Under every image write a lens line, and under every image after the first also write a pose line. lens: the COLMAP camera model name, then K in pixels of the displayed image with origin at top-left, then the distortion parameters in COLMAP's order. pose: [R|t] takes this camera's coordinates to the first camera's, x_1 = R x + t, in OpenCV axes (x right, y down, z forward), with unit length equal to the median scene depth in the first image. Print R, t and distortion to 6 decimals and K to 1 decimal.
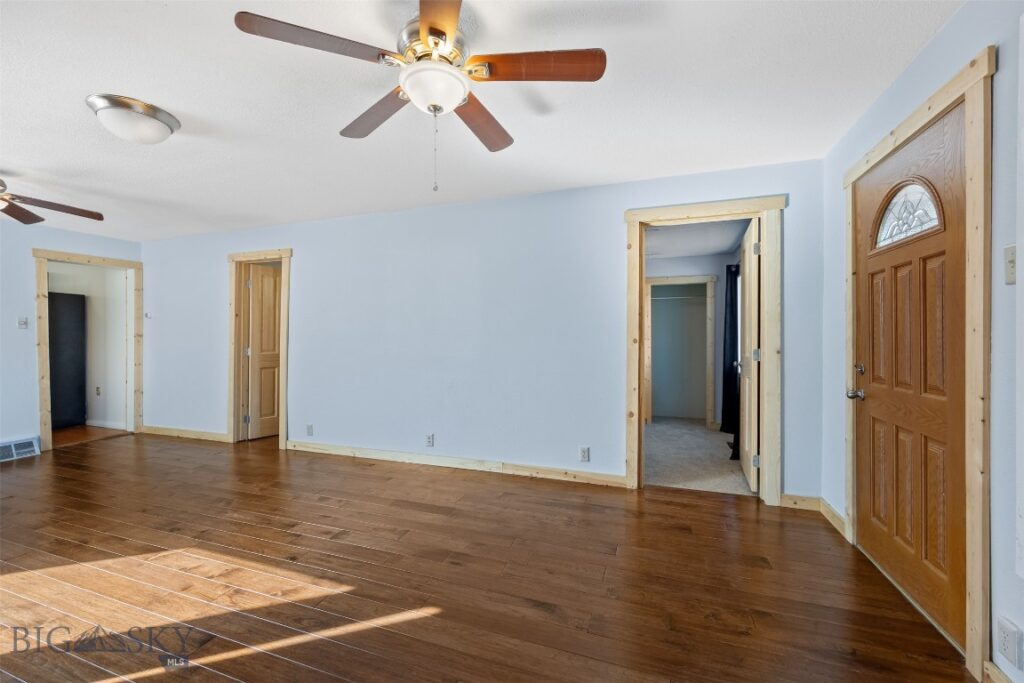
lens RADIAL K [[415.2, 0, 510.1], [0, 415.2, 336.9], [0, 0, 1]] dist [-0.000915, -0.000048]
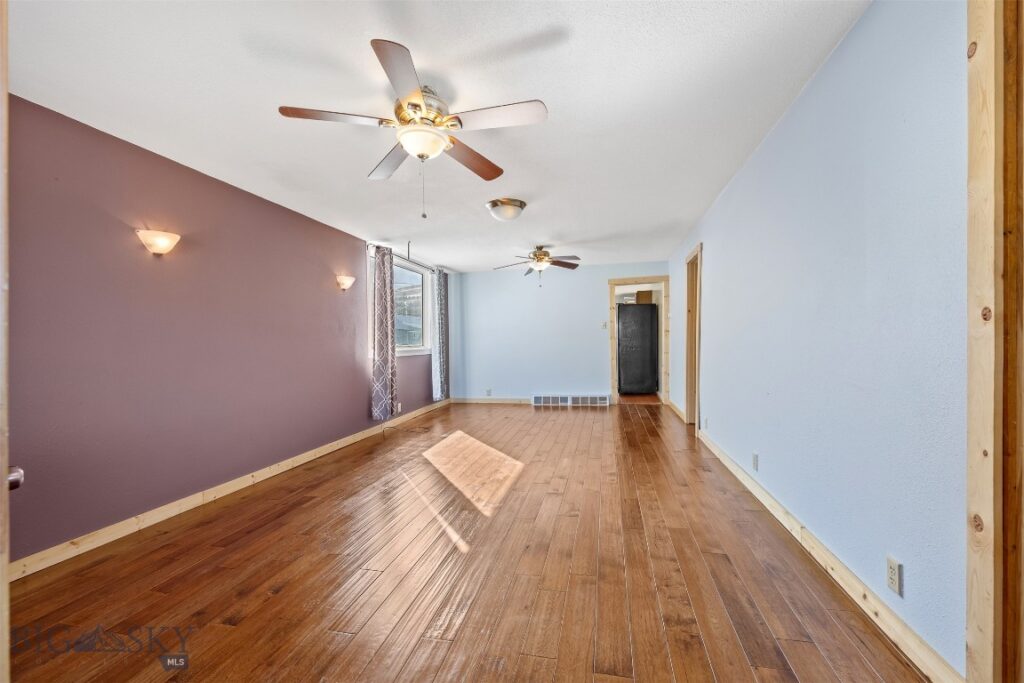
lens RADIAL K [[415.2, 0, 510.1], [0, 415.2, 336.9], [0, 0, 1]] dist [-0.000915, -0.000048]
pose [[0.119717, -0.011286, -0.992744, 0.593912], [0.023966, 0.999677, -0.008474, 0.022154], [0.992519, -0.022777, 0.119949, 0.565228]]
